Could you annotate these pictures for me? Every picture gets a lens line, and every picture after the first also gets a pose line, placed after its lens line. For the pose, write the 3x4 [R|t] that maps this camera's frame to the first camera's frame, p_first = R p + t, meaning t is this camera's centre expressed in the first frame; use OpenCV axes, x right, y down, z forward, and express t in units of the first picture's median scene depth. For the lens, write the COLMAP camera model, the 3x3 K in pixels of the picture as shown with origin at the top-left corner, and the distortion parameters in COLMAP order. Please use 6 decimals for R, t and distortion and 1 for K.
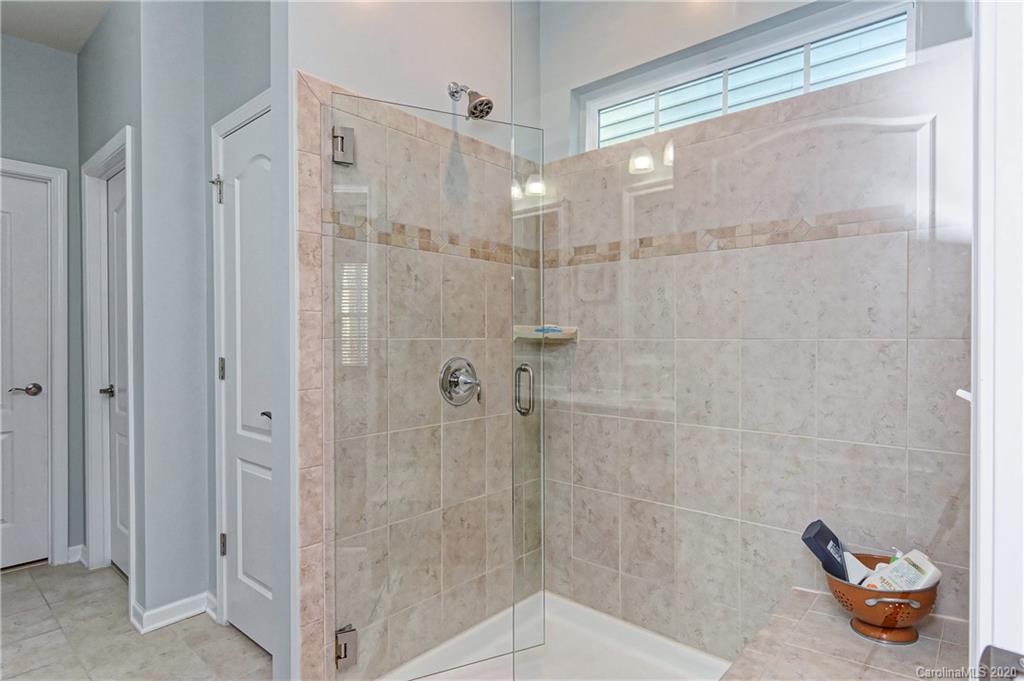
lens RADIAL K [[560.2, 0, 510.8], [0, 560.2, 339.6], [0, 0, 1]] dist [0.000898, -0.000992]
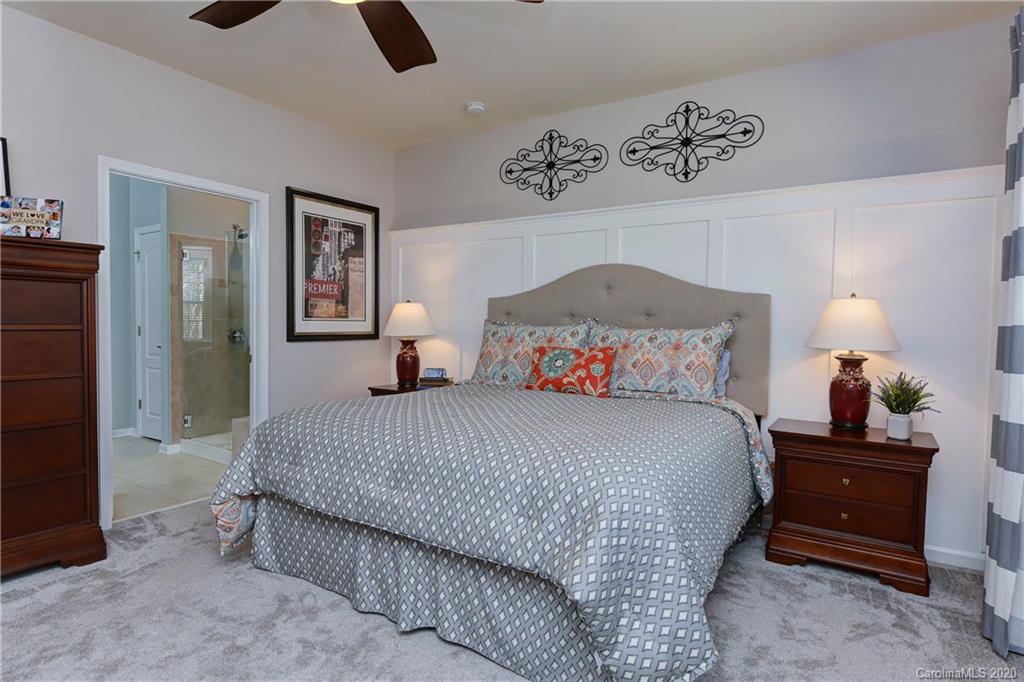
lens RADIAL K [[560.2, 0, 515.1], [0, 560.2, 336.7], [0, 0, 1]] dist [0.000898, -0.000992]
pose [[0.989524, 0.008139, 0.144141, 0.724635], [-0.010252, 0.999850, 0.013924, 0.027322], [-0.144007, -0.015256, 0.989459, -1.593565]]
